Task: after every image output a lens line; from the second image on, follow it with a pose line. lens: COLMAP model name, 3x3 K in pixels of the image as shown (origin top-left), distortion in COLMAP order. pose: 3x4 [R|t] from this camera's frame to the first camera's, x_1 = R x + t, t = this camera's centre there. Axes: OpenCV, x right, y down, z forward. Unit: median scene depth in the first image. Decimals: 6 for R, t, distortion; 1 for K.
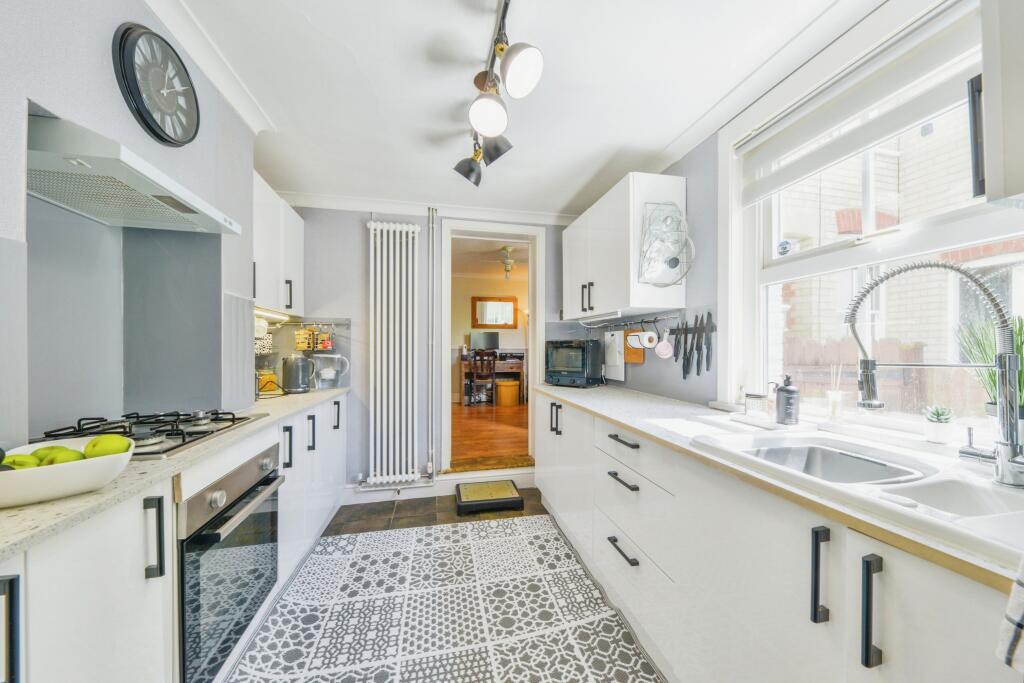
lens RADIAL K [[358.2, 0, 510.4], [0, 358.2, 356.3], [0, 0, 1]] dist [0.000187, -0.000063]
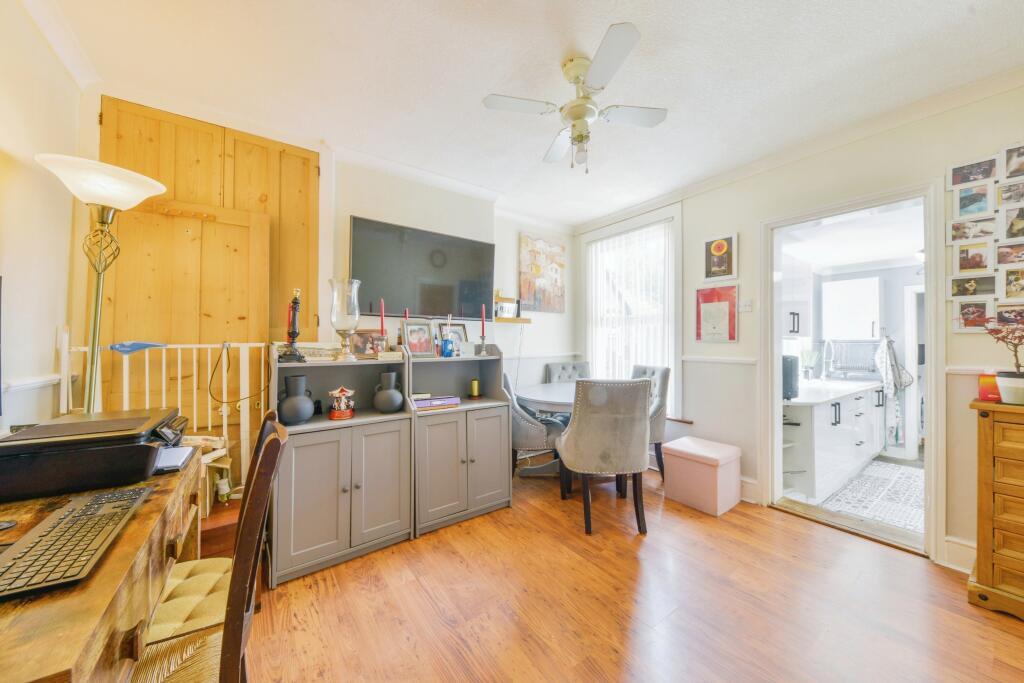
lens RADIAL K [[352.0, 0, 516.9], [0, 352.0, 336.5], [0, 0, 1]] dist [-0.000160, -0.000063]
pose [[-0.395325, 0.005911, 0.918522, -0.300491], [0.007713, 0.999965, -0.003116, -0.062438], [-0.918509, 0.005853, -0.395357, 1.265114]]
